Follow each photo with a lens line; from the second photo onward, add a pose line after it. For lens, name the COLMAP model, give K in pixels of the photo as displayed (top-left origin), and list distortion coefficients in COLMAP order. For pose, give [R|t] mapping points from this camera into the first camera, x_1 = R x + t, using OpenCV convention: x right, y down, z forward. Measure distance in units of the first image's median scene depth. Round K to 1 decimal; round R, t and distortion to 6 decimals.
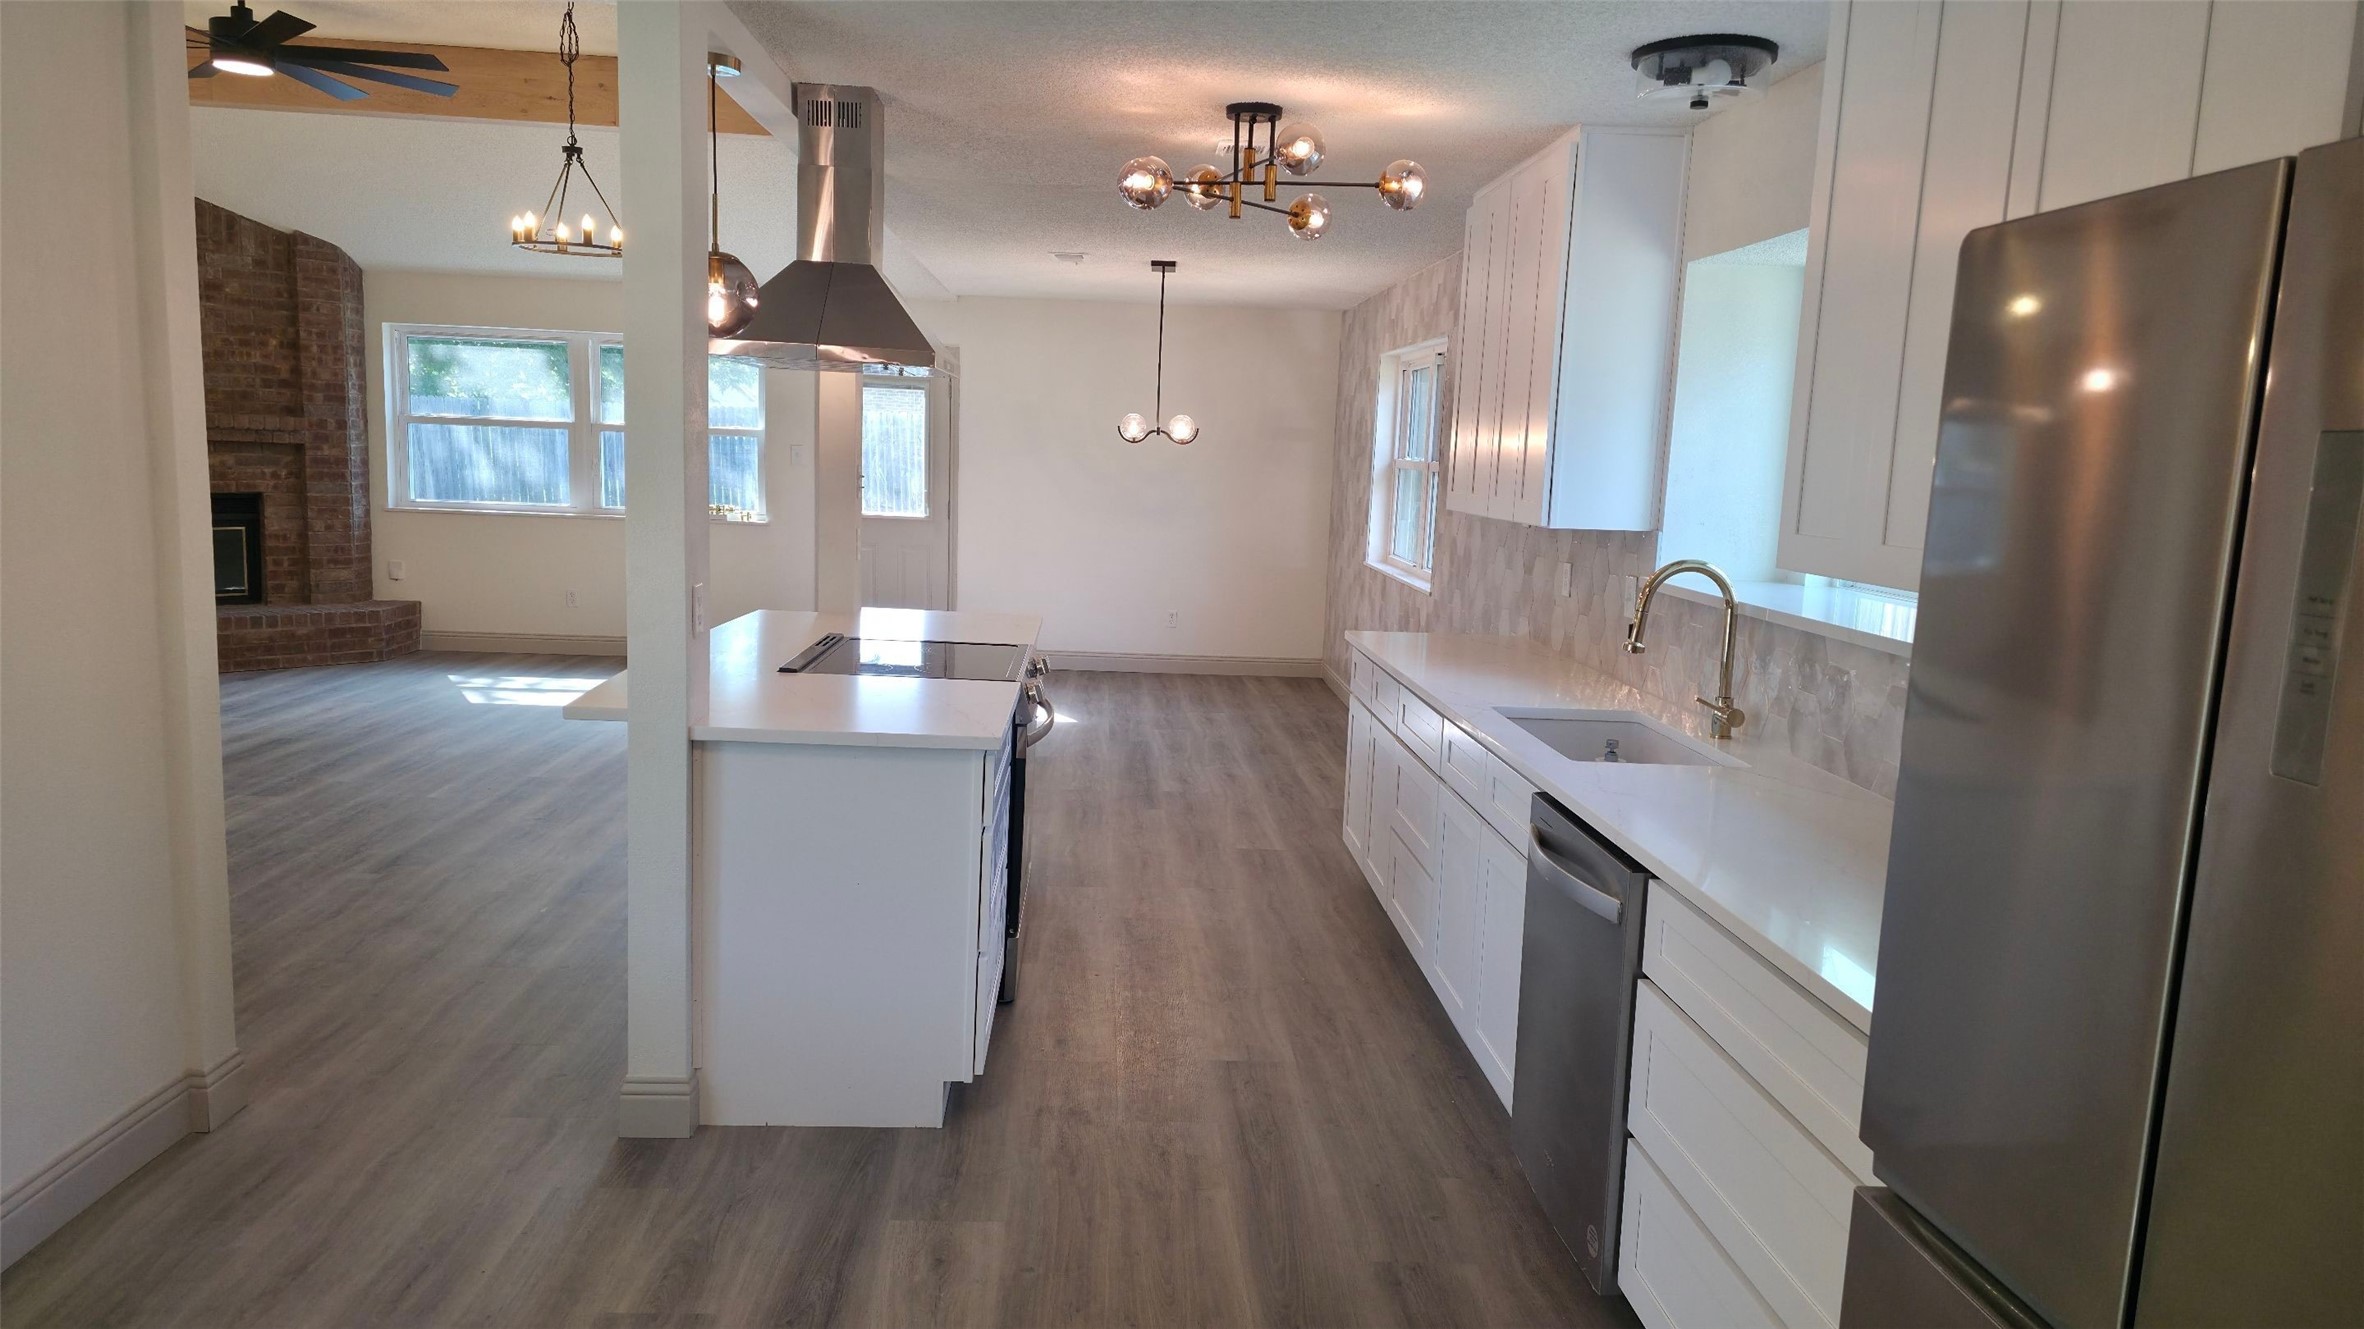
lens RADIAL K [[1492.4, 0, 1182.0], [0, 1492.4, 664.5], [0, 0, 1]] dist [0.004012, -0.031588]
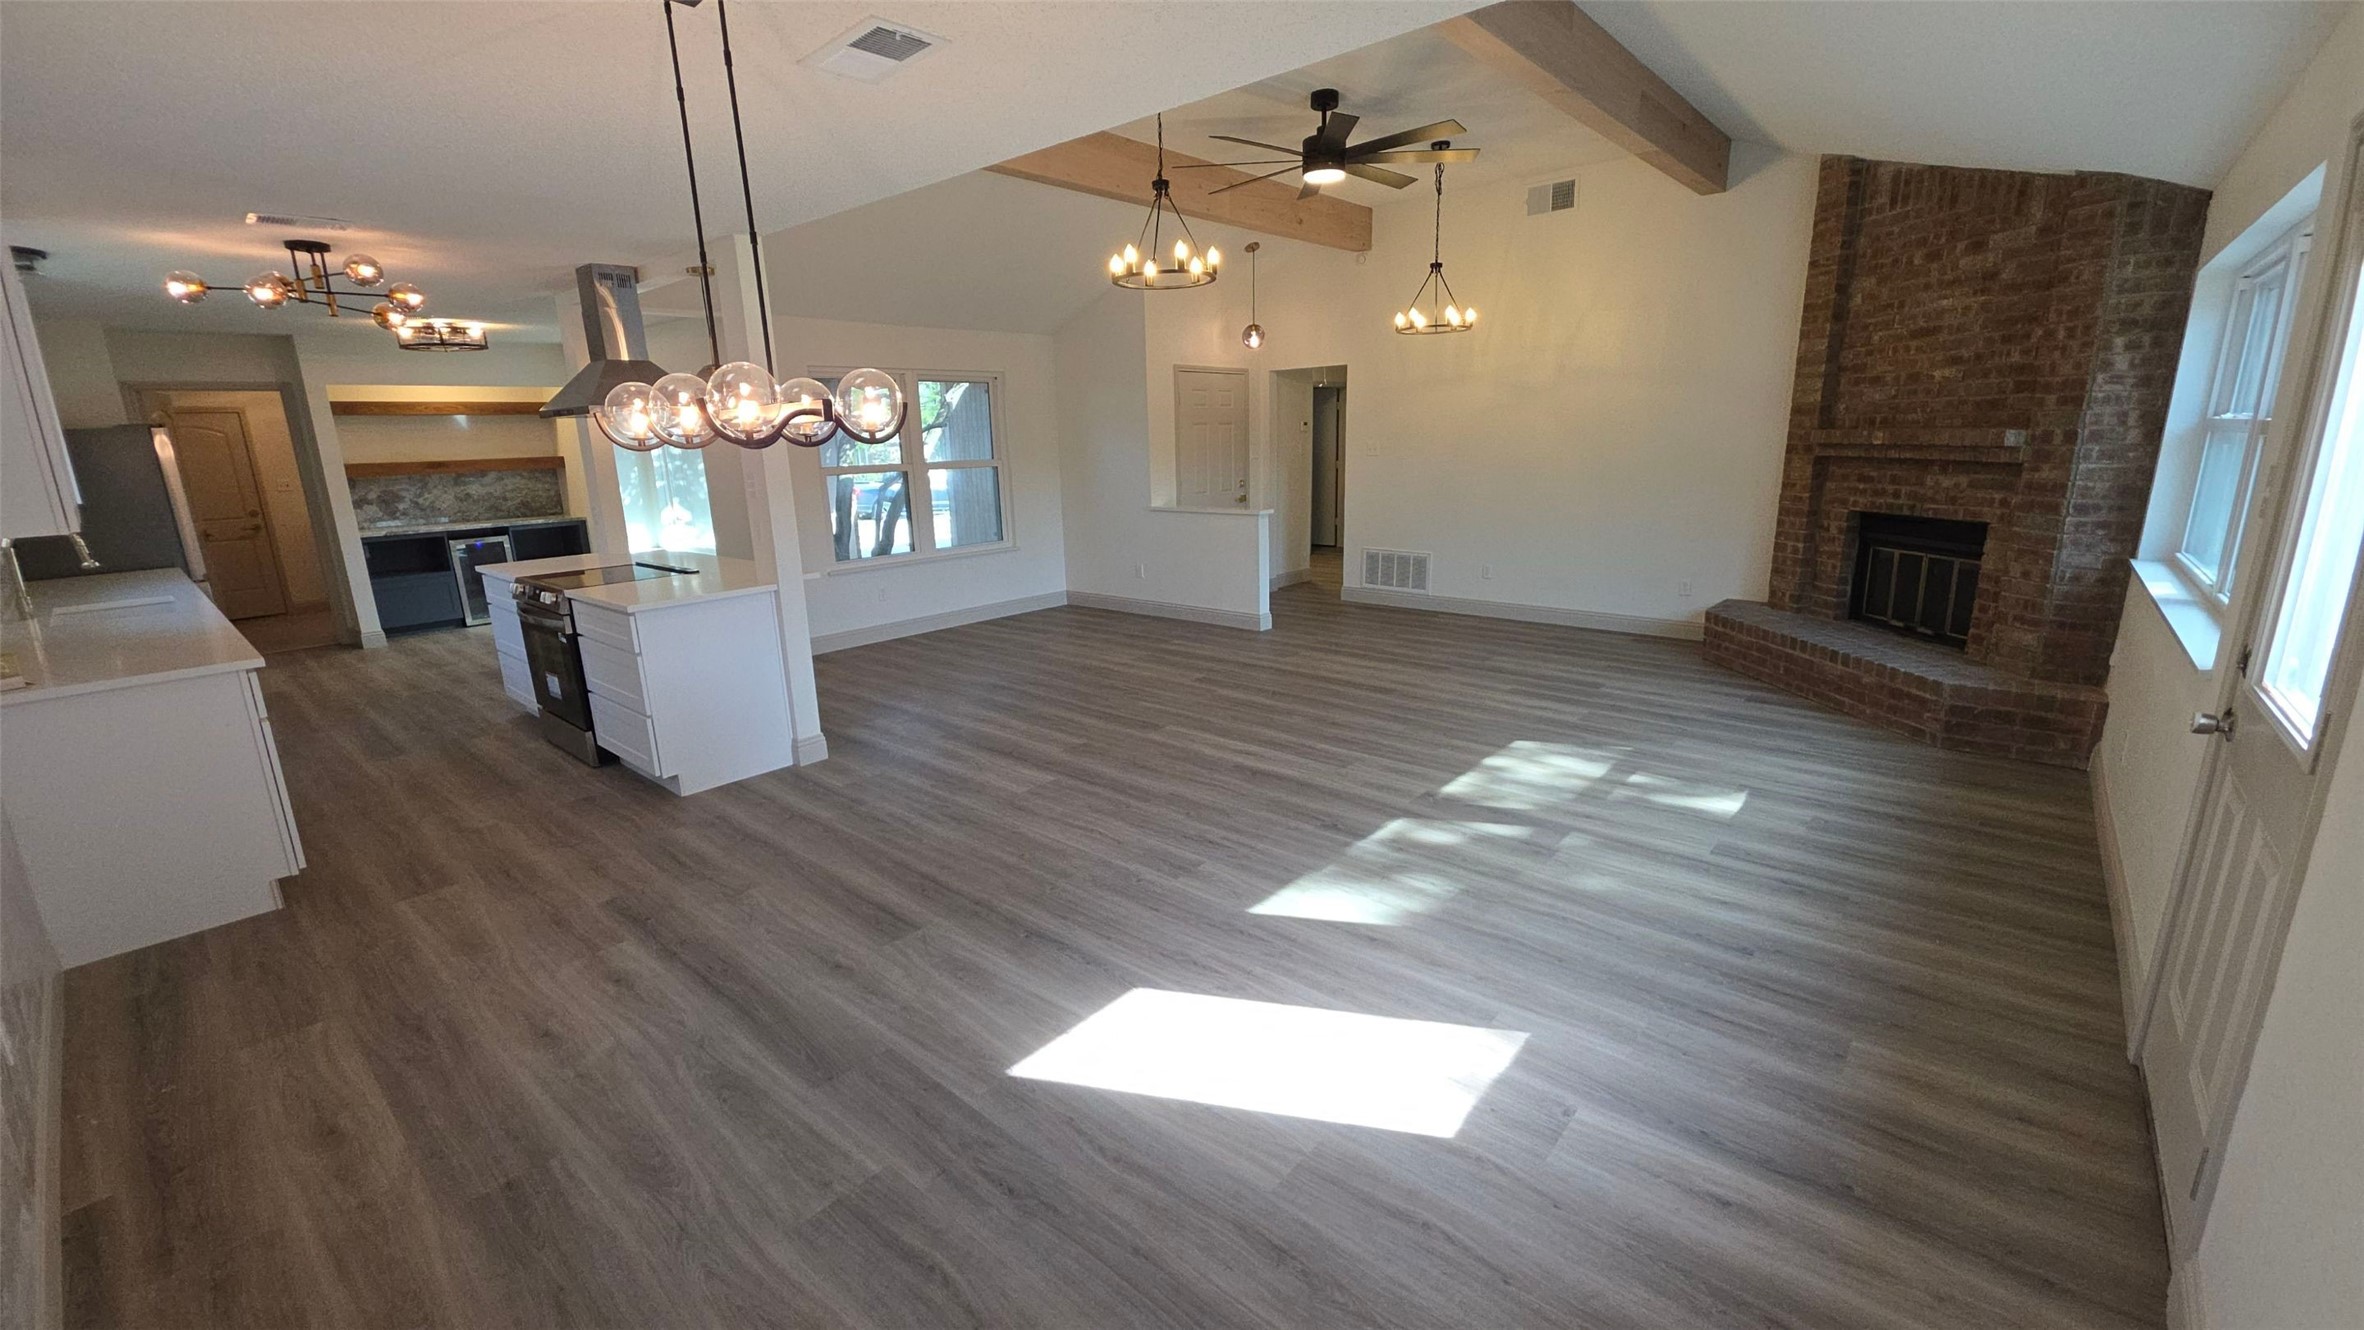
lens RADIAL K [[941.4, 0, 1180.6], [0, 941.4, 653.7], [0, 0, 1]] dist [0.006734, -0.005371]
pose [[-0.694990, 0.137426, -0.705764, 0.074847], [-0.109451, 0.949906, 0.292744, -0.150709], [0.710640, 0.280701, -0.645134, 1.038163]]
